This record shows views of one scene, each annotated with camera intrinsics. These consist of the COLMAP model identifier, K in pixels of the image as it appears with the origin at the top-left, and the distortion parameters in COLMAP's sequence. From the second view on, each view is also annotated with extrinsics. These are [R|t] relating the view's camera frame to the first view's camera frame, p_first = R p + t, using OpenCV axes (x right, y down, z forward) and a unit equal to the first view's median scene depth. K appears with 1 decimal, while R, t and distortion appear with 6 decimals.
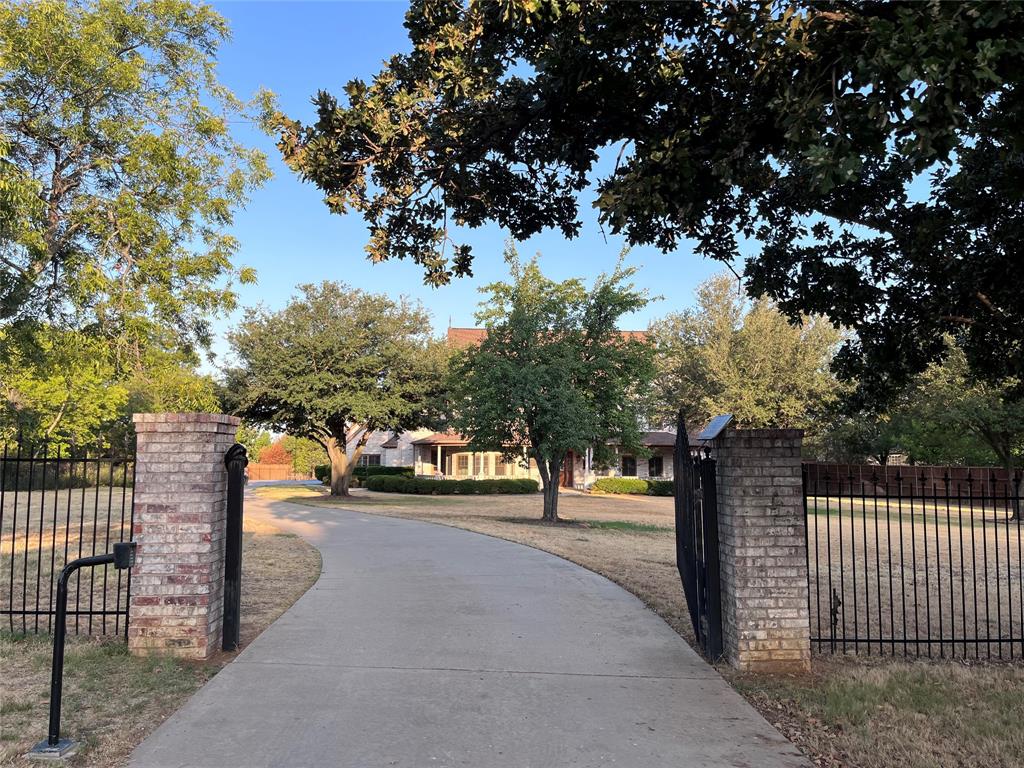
lens RADIAL K [[788.9, 0, 506.8], [0, 788.9, 388.0], [0, 0, 1]] dist [0.069092, -0.055667]
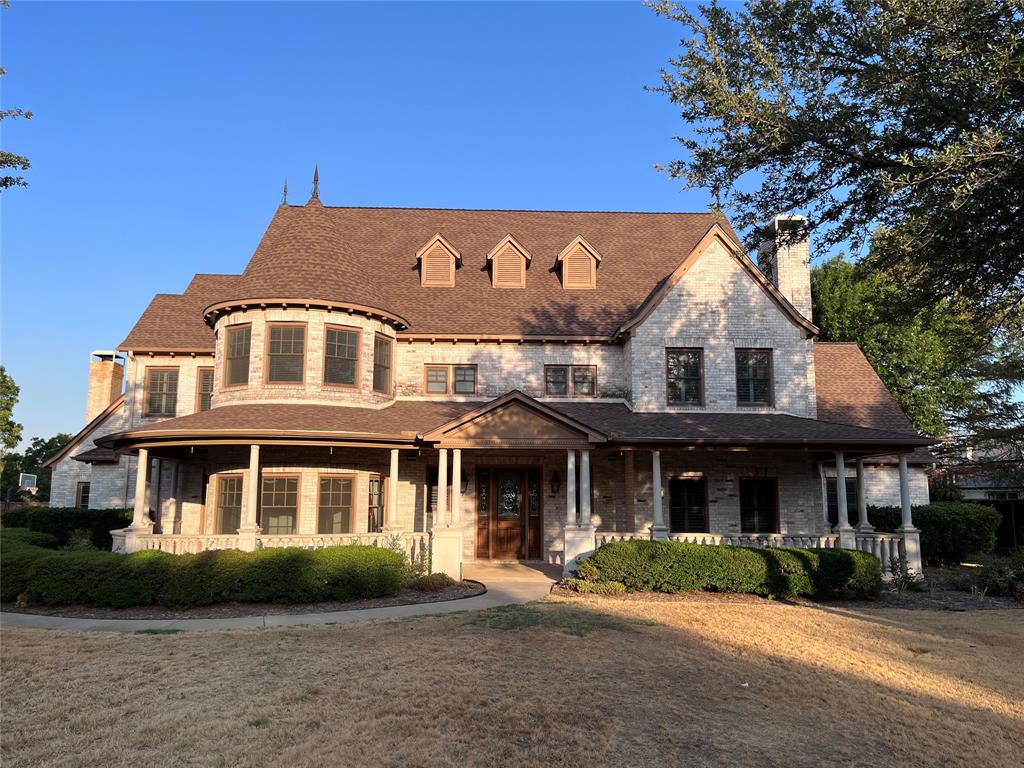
lens RADIAL K [[788.9, 0, 518.3], [0, 788.9, 385.7], [0, 0, 1]] dist [0.069092, -0.055667]
pose [[0.999840, -0.007428, -0.016253, 0.083225], [0.006487, 0.998342, -0.057201, 0.065846], [0.016651, 0.057087, 0.998230, 0.641738]]
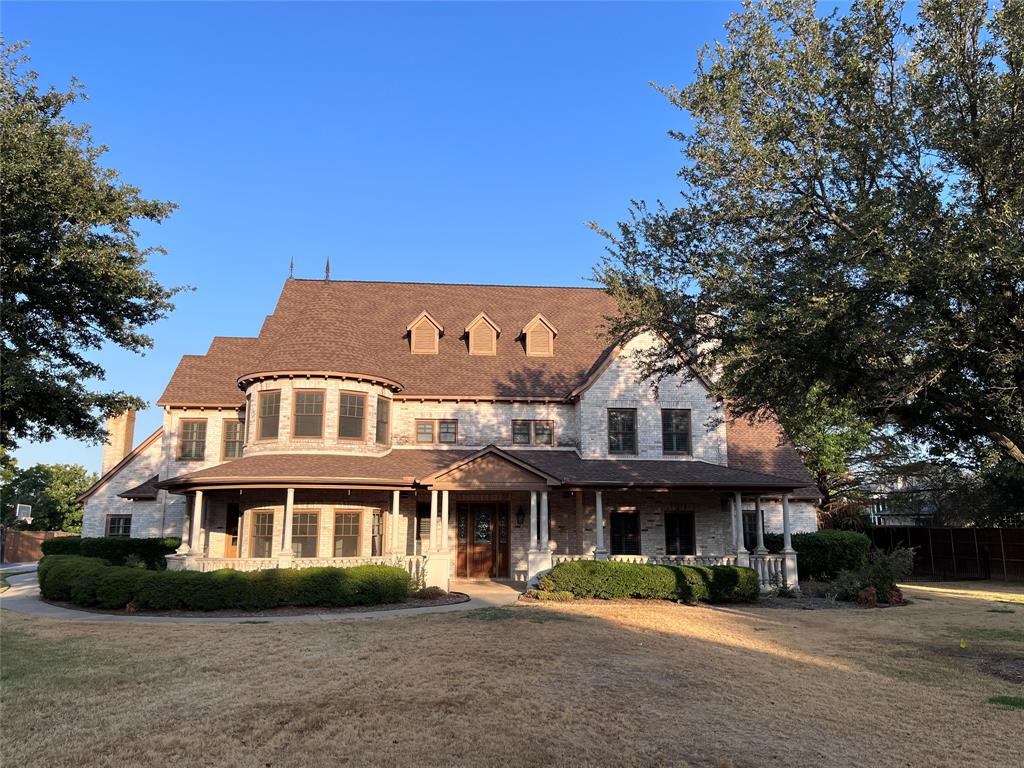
lens RADIAL K [[788.9, 0, 513.7], [0, 788.9, 385.2], [0, 0, 1]] dist [0.069092, -0.055667]
pose [[0.999535, -0.002295, 0.030396, 0.075781], [0.004993, 0.996021, -0.088982, 0.054331], [-0.030071, 0.089092, 0.995569, 0.537267]]
